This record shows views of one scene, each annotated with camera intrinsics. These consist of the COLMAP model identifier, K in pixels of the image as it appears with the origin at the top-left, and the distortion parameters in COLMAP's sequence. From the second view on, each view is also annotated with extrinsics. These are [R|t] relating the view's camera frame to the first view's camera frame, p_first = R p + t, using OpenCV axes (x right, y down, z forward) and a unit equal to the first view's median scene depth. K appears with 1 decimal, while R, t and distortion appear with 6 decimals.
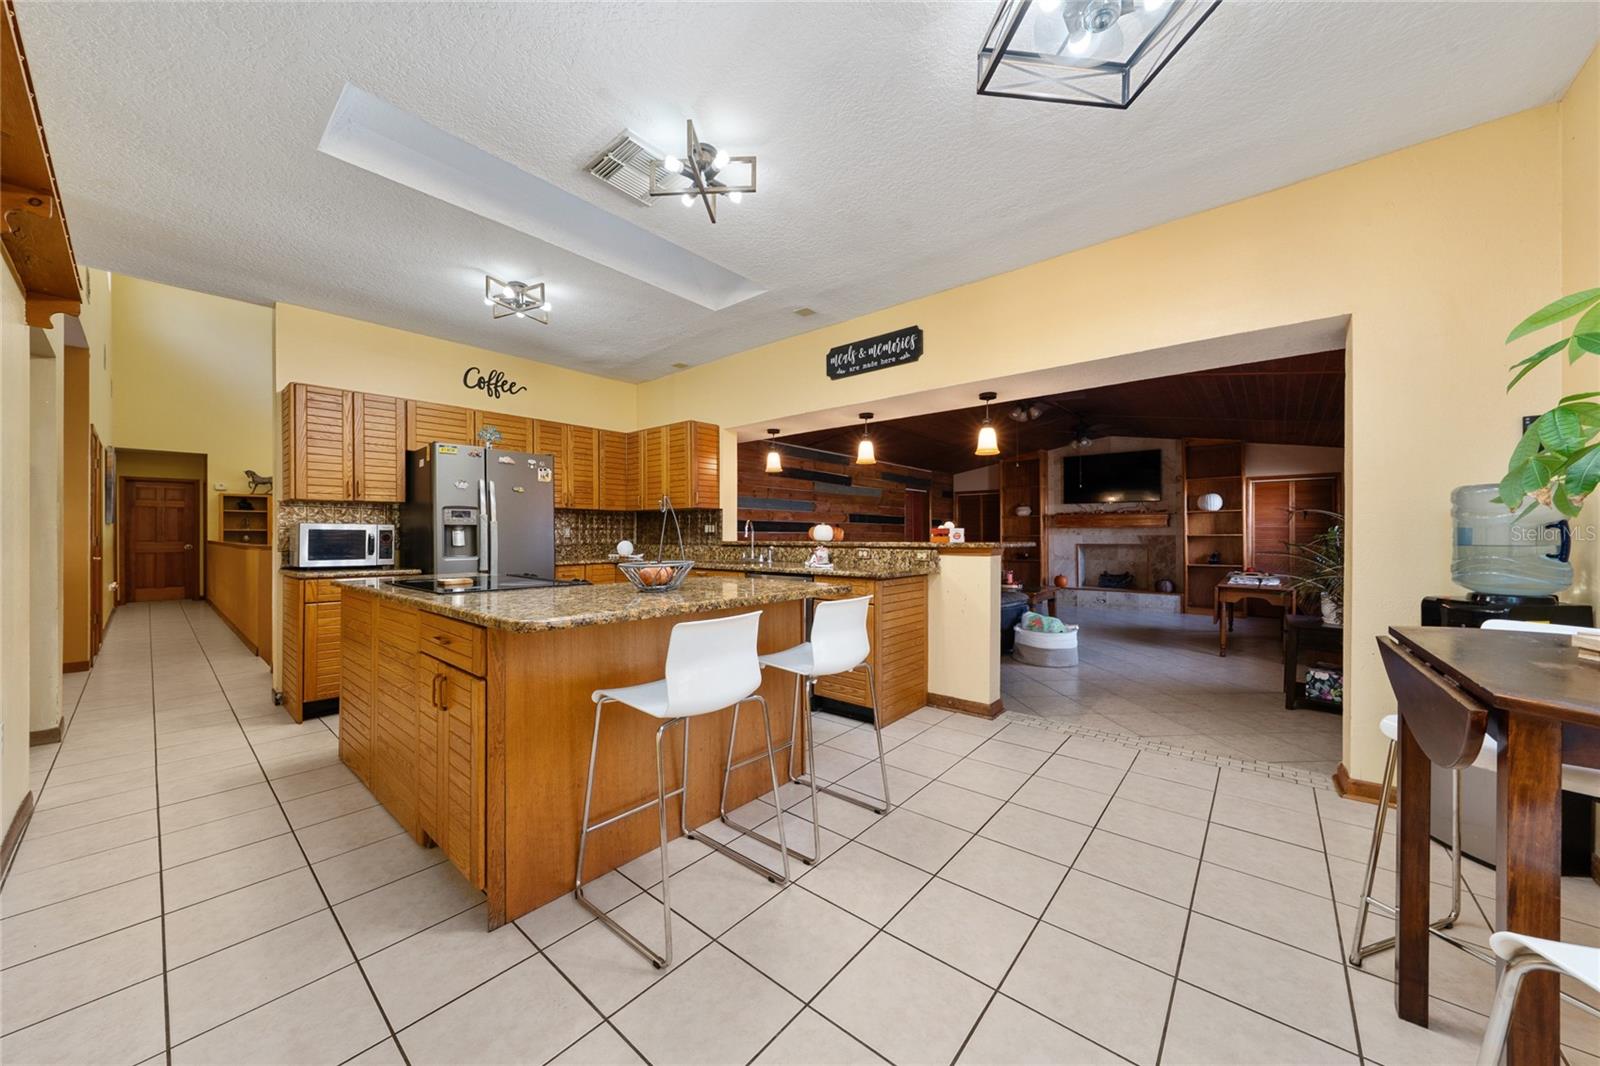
lens RADIAL K [[551.9, 0, 791.5], [0, 551.9, 535.1], [0, 0, 1]] dist [0.001583, 0.000057]
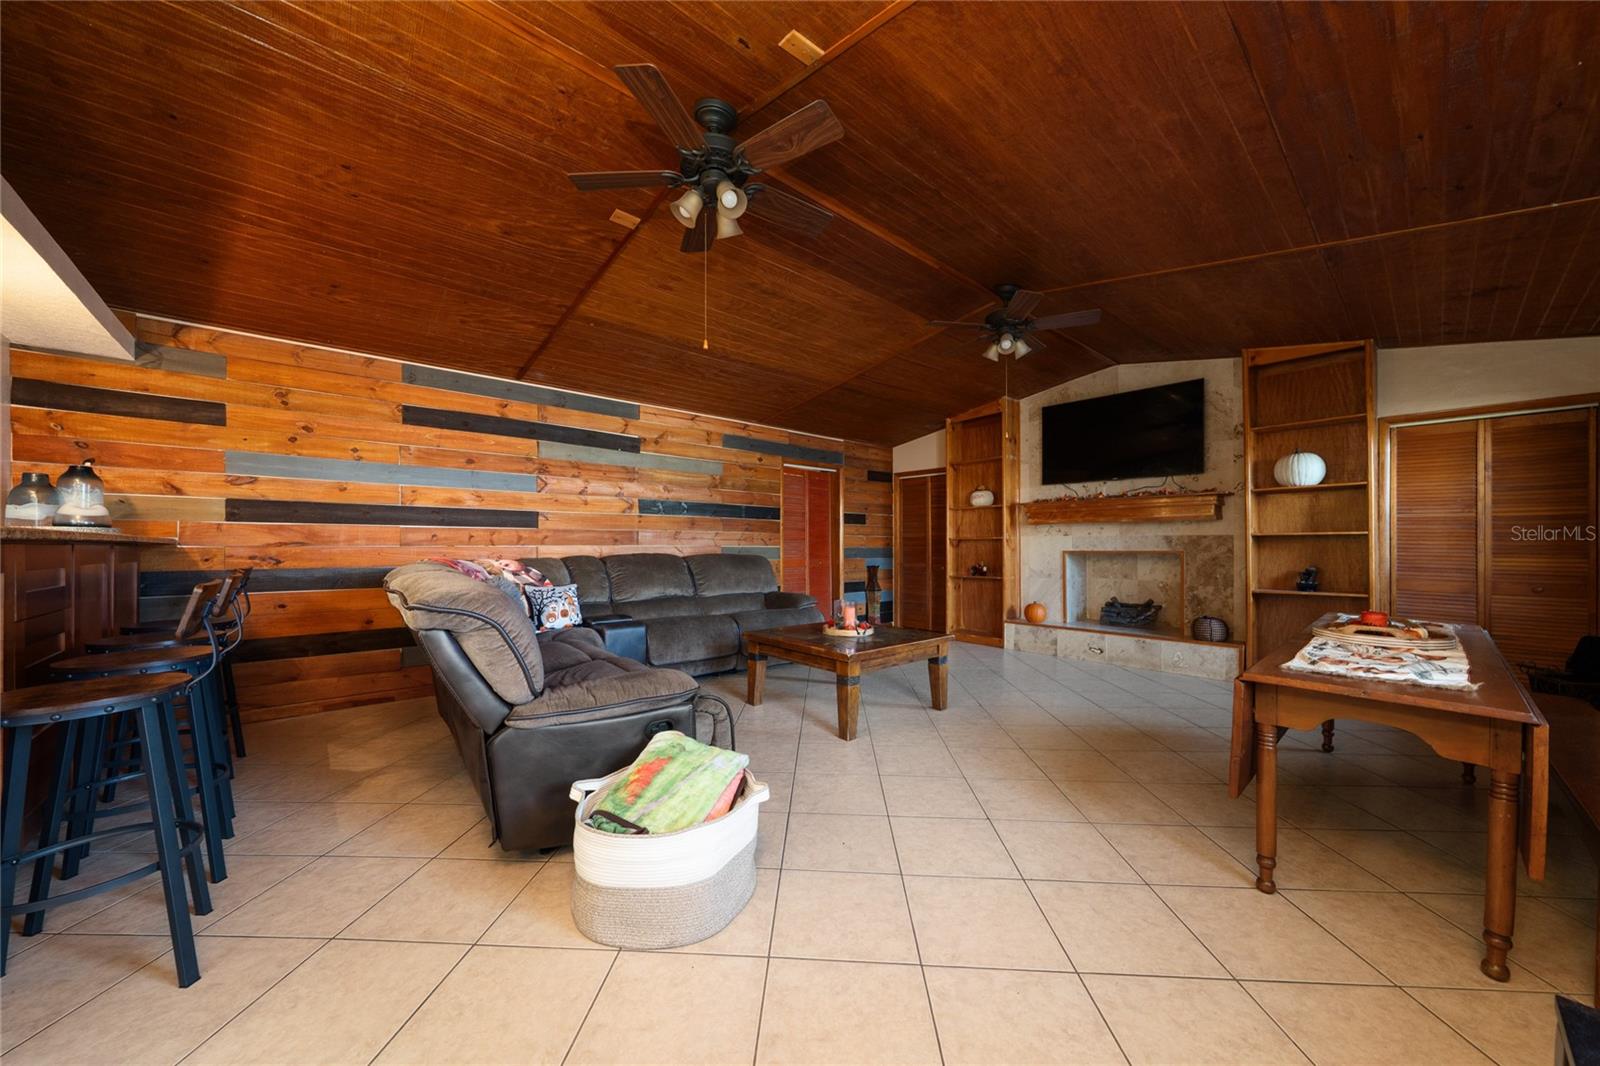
lens RADIAL K [[551.9, 0, 806.8], [0, 551.9, 544.0], [0, 0, 1]] dist [0.001583, 0.000057]
pose [[0.991514, 0.002240, -0.129978, 0.346316], [-0.002563, 0.999994, -0.002323, 0.011224], [0.129972, 0.002637, 0.991514, 0.402706]]
